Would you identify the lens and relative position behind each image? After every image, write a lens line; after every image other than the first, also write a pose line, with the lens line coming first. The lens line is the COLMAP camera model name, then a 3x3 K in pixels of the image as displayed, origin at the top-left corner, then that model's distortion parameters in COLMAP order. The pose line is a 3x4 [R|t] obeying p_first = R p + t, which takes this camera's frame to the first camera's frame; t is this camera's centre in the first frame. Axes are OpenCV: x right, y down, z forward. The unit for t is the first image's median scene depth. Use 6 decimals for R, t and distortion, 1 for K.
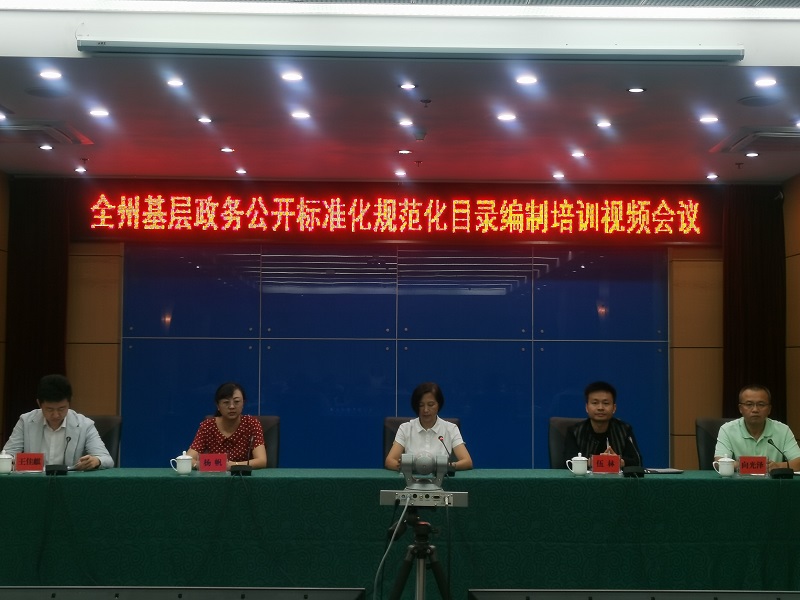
lens RADIAL K [[1264.7, 0, 400.0], [0, 1264.7, 300.0], [0, 0, 1]] dist [0.035425, 0.015317]
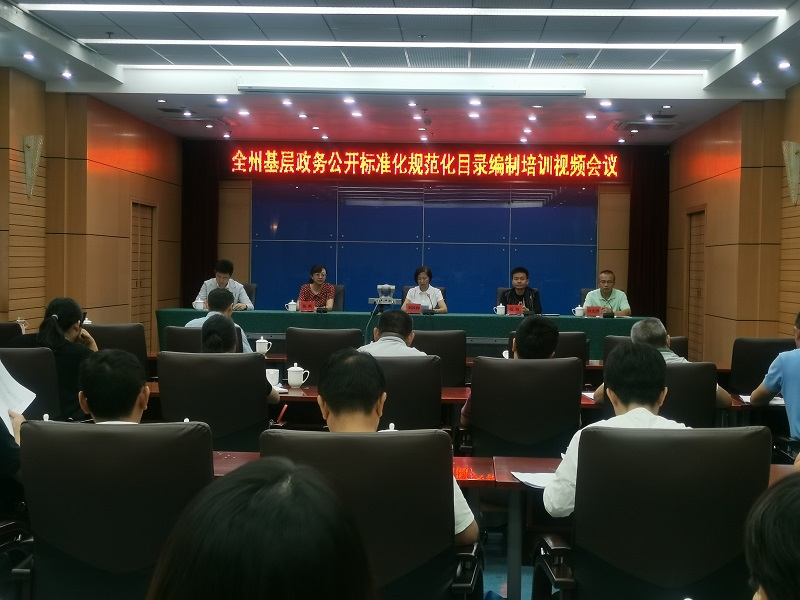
lens RADIAL K [[1245.0, 0, 400.0], [0, 1245.0, 300.0], [0, 0, 1]] dist [0.165370, -0.005293]
pose [[0.997275, 0.012829, -0.072652, 0.084156], [-0.007225, 0.997014, 0.076876, -0.017231], [0.073421, -0.076142, 0.994390, -0.563642]]
